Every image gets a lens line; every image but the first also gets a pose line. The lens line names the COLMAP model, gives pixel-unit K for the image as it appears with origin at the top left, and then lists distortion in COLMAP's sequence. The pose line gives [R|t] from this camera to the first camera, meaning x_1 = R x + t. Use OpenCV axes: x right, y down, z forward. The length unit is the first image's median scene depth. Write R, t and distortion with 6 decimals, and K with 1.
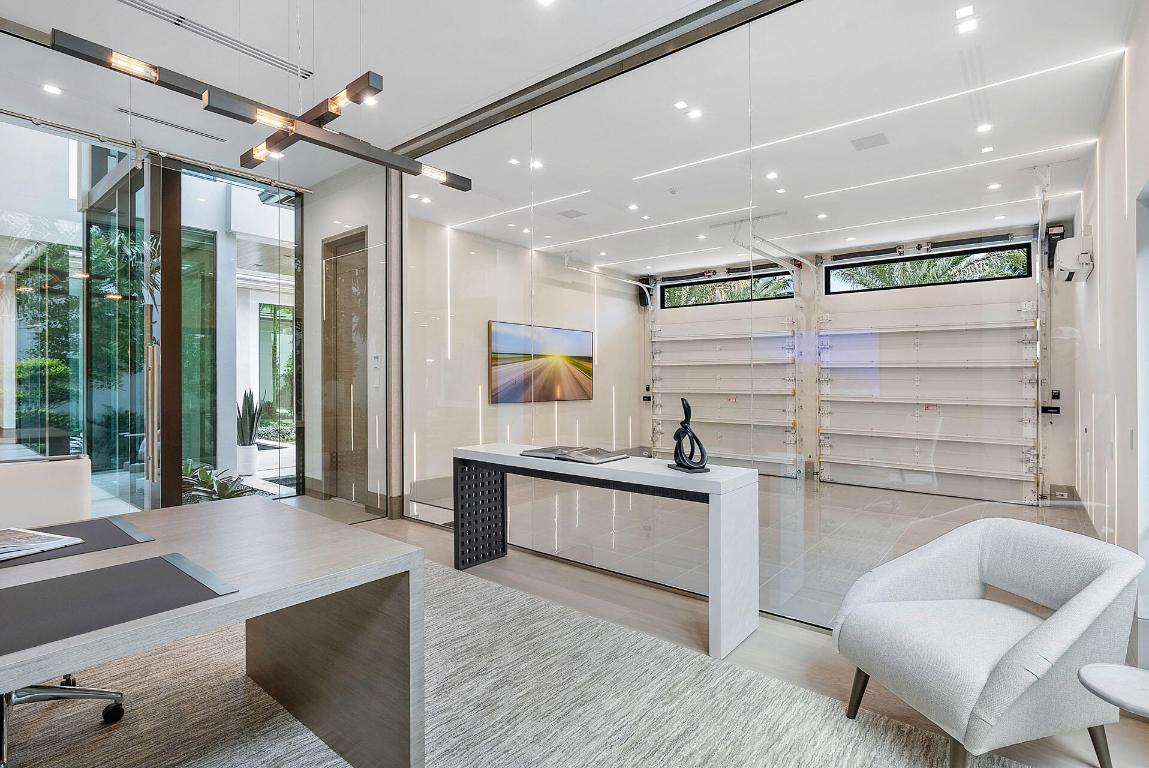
lens RADIAL K [[557.7, 0, 574.5], [0, 557.7, 384.0], [0, 0, 1]] dist [-0.000112, 0.000020]
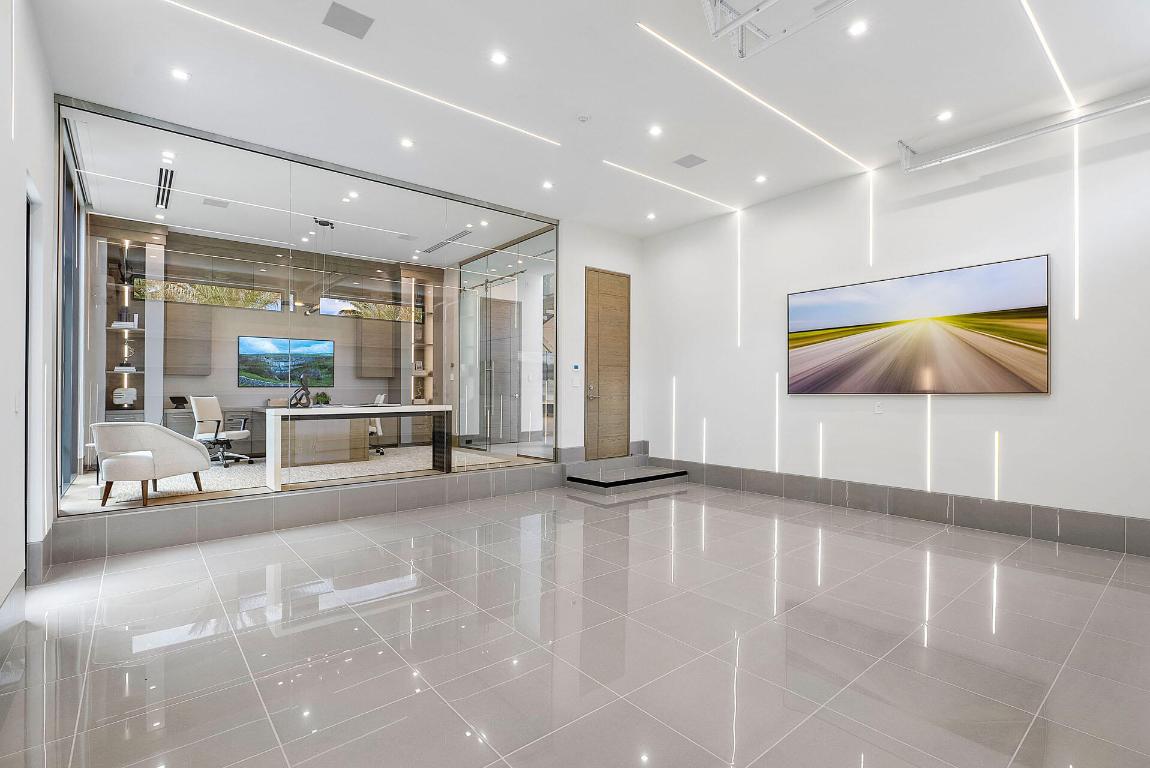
lens RADIAL K [[534.7, 0, 574.0], [0, 534.7, 389.9], [0, 0, 1]] dist [-0.001131, -0.000102]
pose [[-0.194906, -0.000832, -0.980822, 0.620310], [-0.002270, 0.999997, -0.000397, 0.027188], [0.980819, 0.002149, -0.194908, 0.761214]]
